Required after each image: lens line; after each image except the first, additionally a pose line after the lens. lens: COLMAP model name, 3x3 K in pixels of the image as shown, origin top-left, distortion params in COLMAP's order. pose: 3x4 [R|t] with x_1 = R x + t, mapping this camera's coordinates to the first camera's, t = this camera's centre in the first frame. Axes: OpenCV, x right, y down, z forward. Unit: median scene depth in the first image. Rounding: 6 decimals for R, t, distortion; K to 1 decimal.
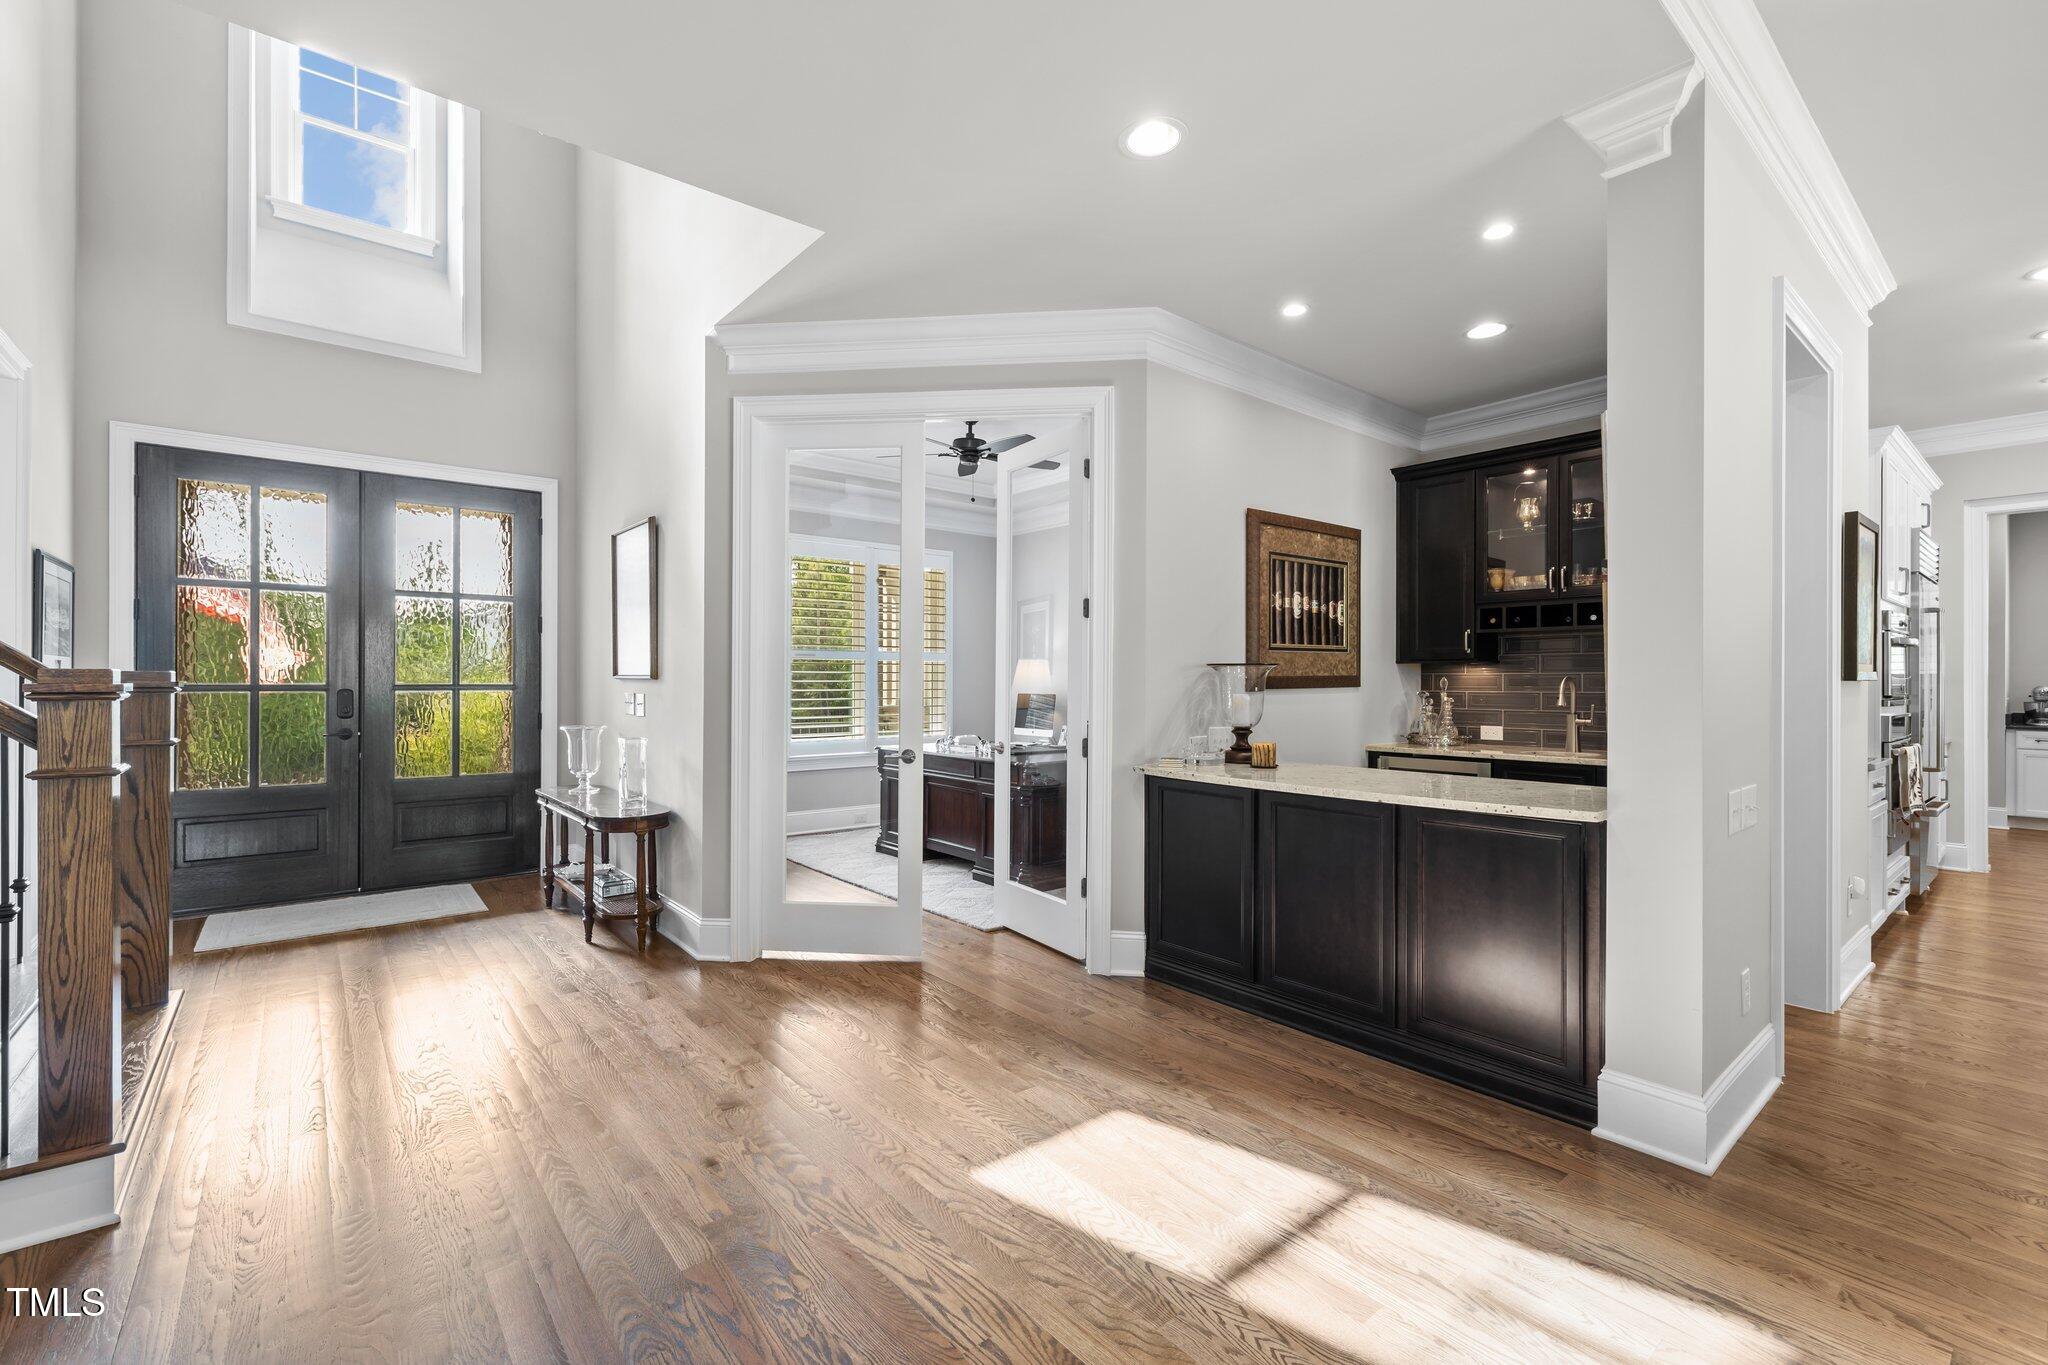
lens RADIAL K [[867.3, 0, 1024.0], [0, 867.3, 682.5], [0, 0, 1]] dist [-0.000272, -0.000323]
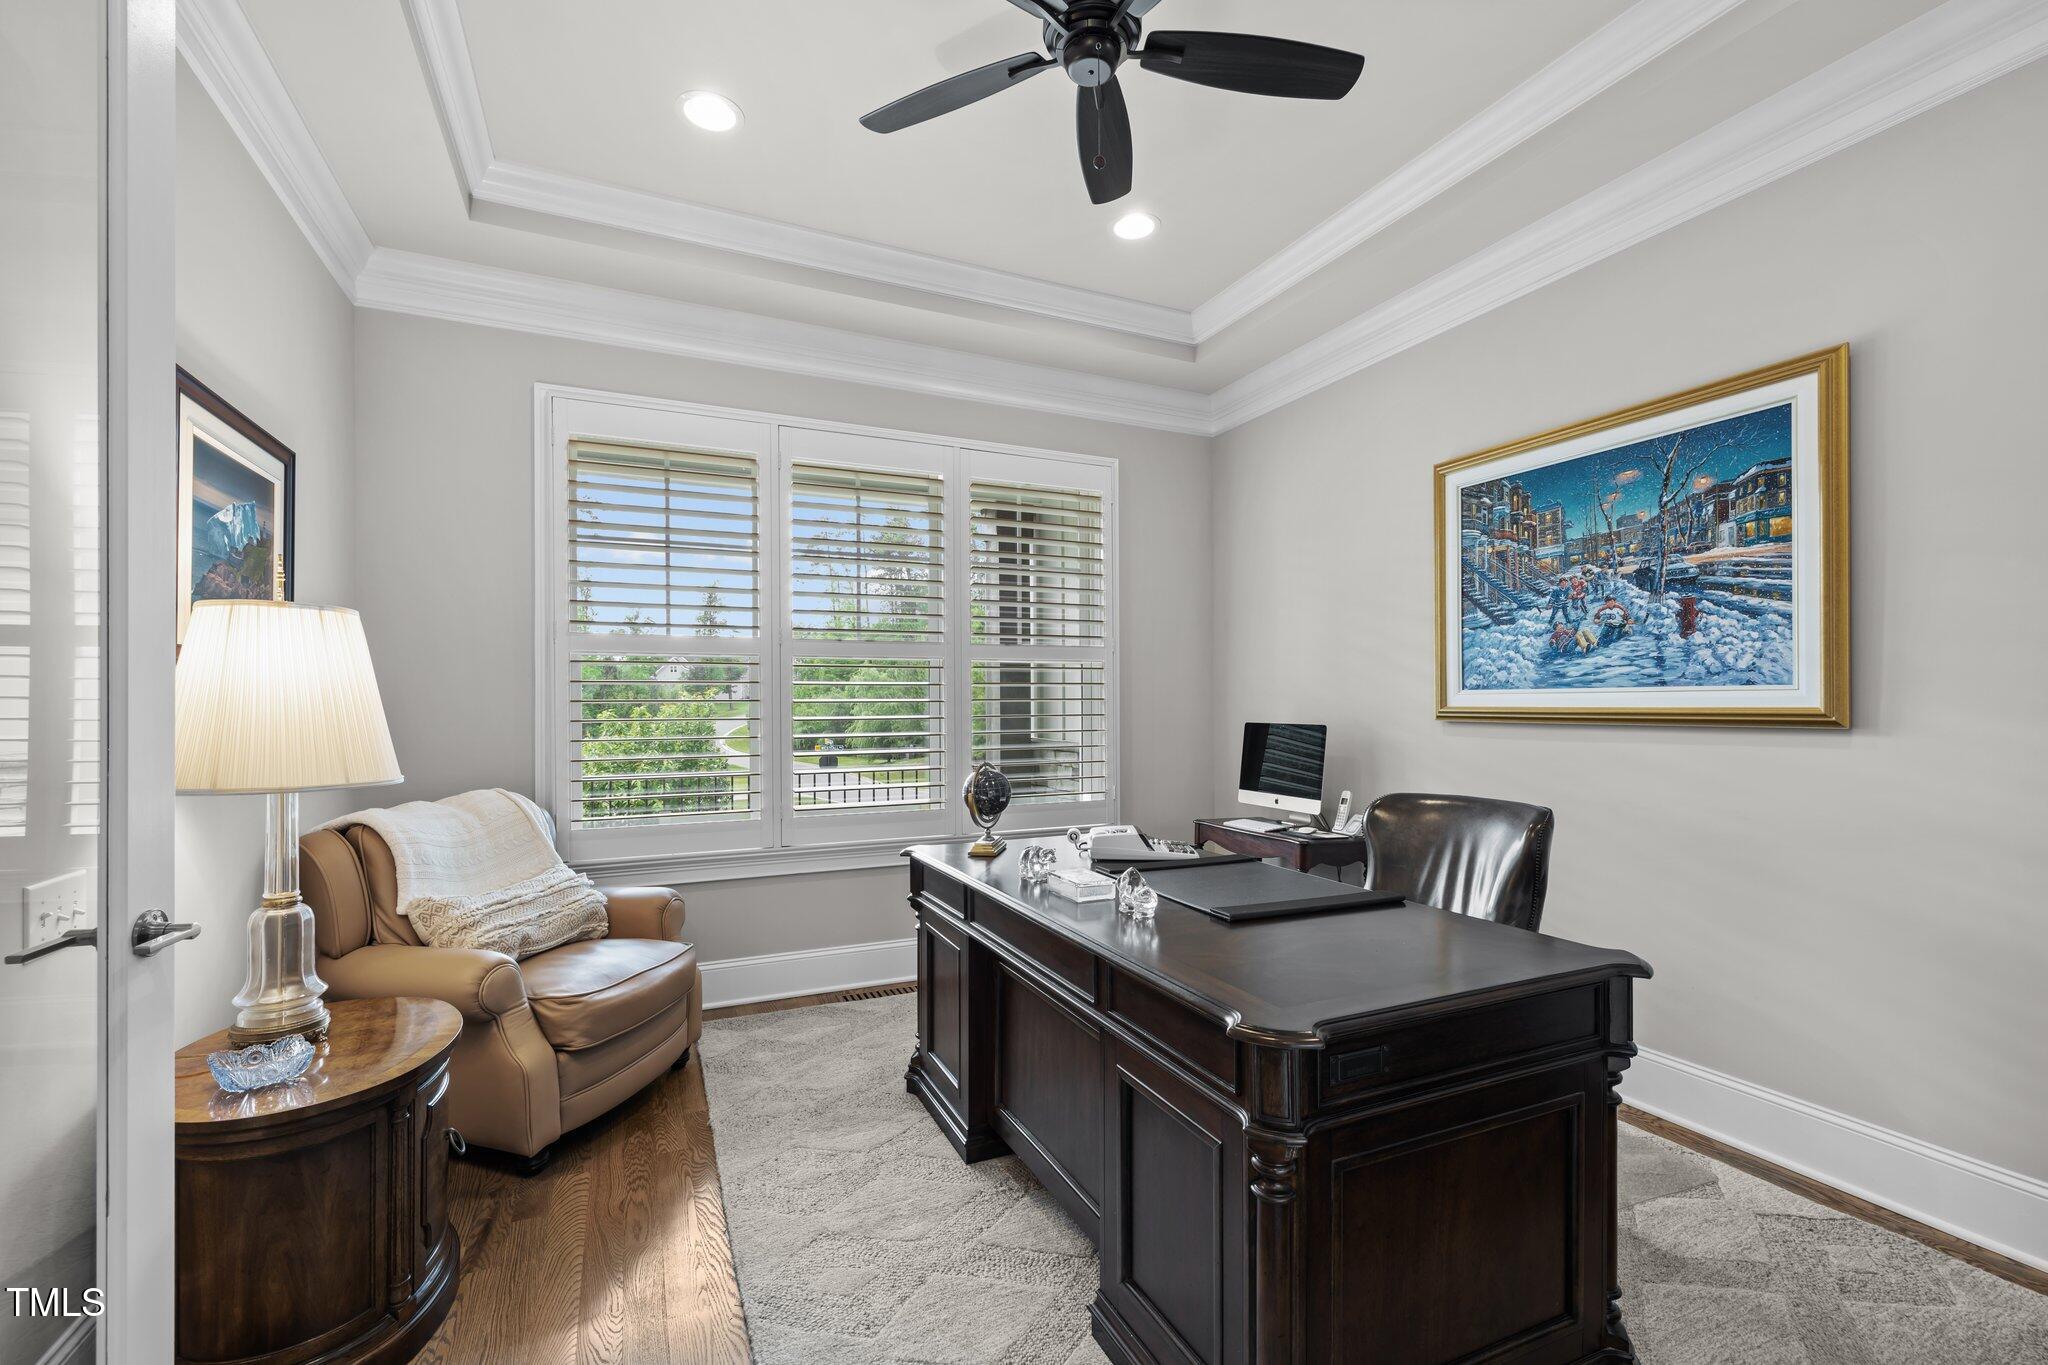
lens RADIAL K [[867.3, 0, 1024.0], [0, 867.3, 682.5], [0, 0, 1]] dist [-0.000272, -0.000323]
pose [[0.965186, -0.006508, -0.261483, 0.000466], [0.001099, 0.999782, -0.020827, -0.000531], [0.261562, 0.019815, 0.964983, 0.474839]]
